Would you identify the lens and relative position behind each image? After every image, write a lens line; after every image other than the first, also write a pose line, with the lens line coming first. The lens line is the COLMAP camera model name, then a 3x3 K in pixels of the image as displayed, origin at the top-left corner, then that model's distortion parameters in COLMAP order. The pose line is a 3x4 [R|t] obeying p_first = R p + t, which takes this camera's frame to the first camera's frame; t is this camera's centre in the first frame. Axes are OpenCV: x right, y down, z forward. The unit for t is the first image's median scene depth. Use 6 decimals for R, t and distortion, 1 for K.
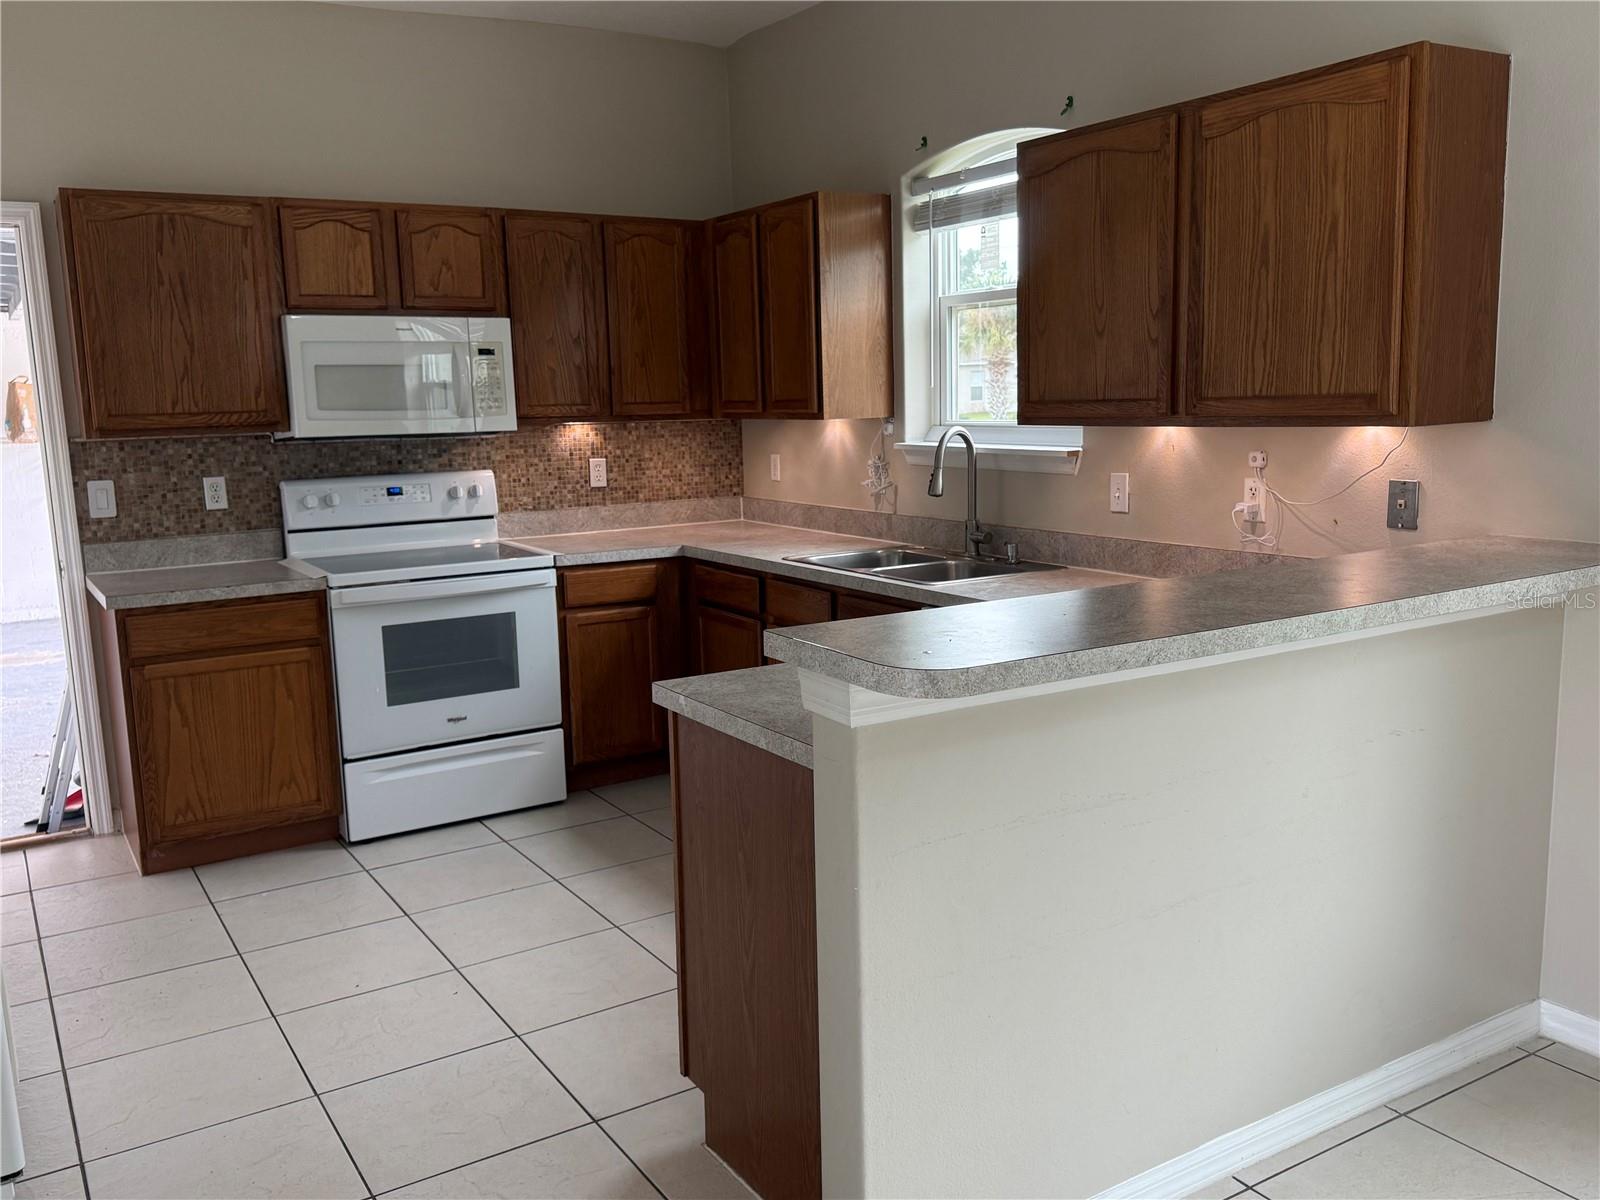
lens RADIAL K [[1362.8, 0, 800.0], [0, 1362.8, 600.0], [0, 0, 1]] dist [0.015783, 0.002395]
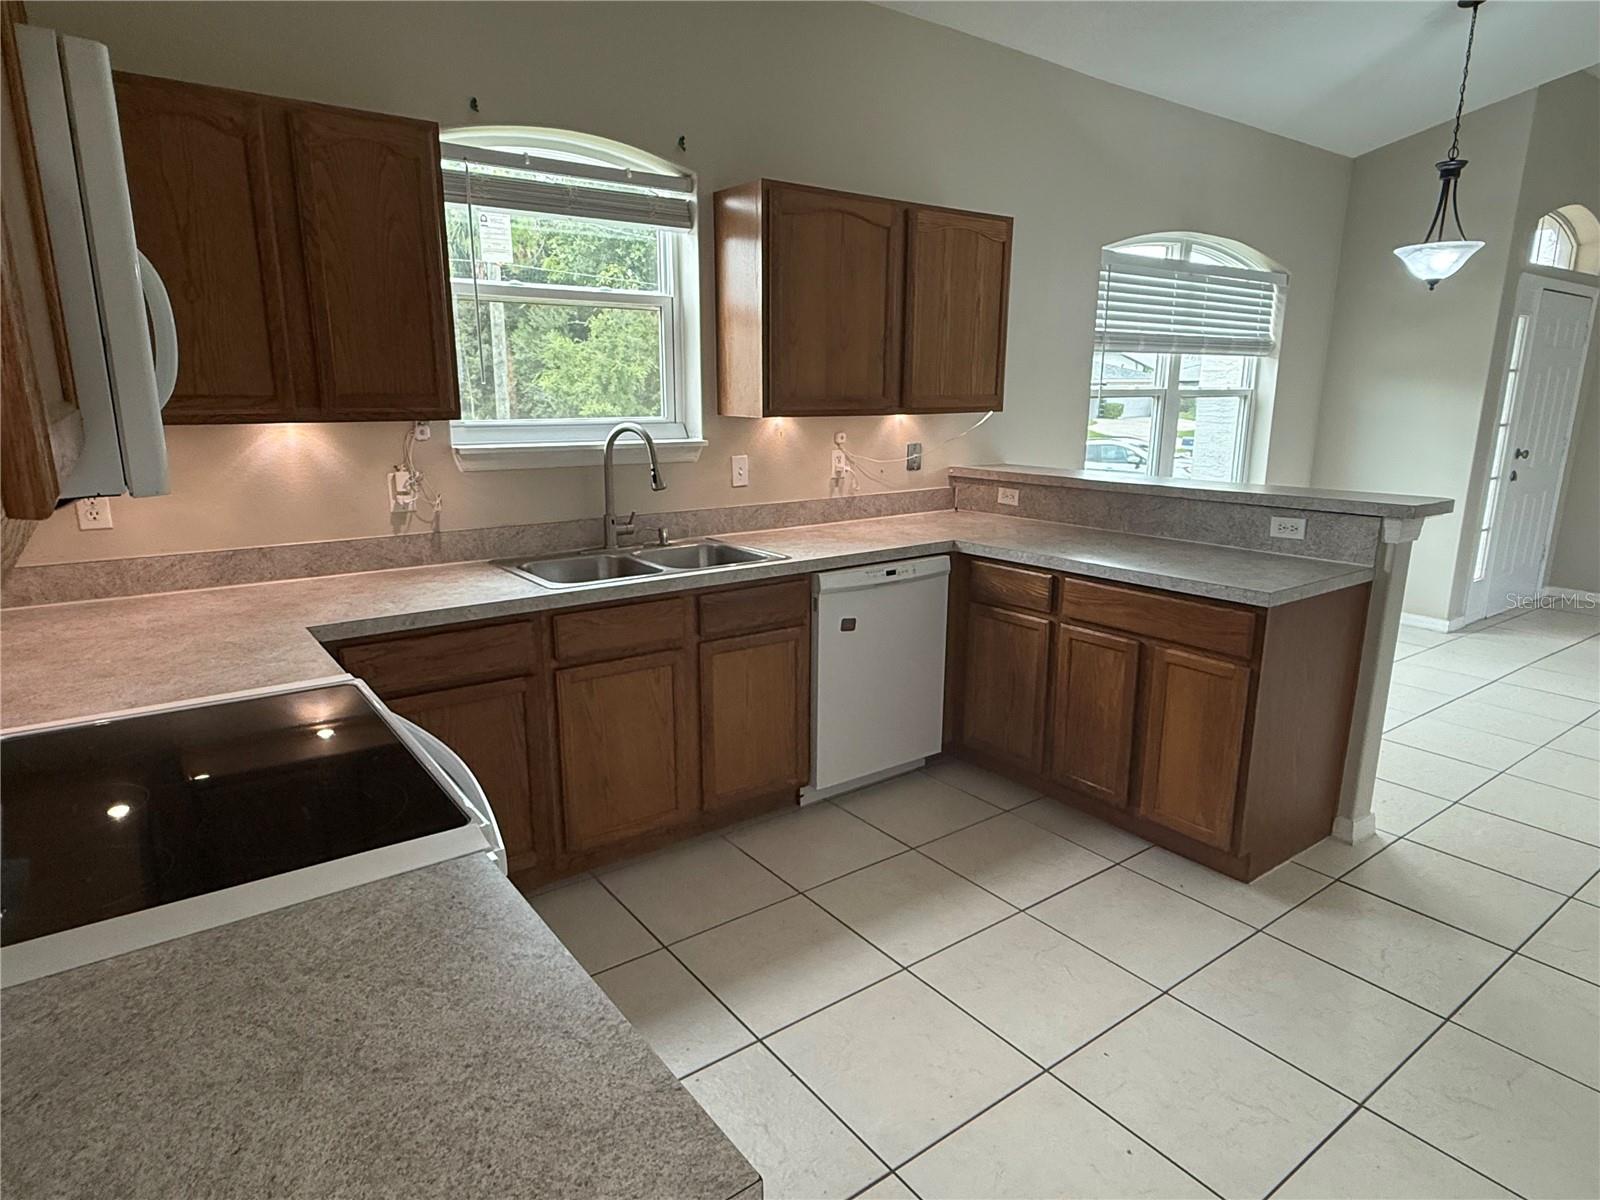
lens RADIAL K [[925.5, 0, 800.0], [0, 925.5, 600.0], [0, 0, 1]] dist [-0.001425, 0.000444]
pose [[-0.077735, -0.193786, 0.977959, -0.698028], [0.157004, 0.966308, 0.203957, -0.138801], [-0.984534, 0.169398, -0.044691, 1.061760]]
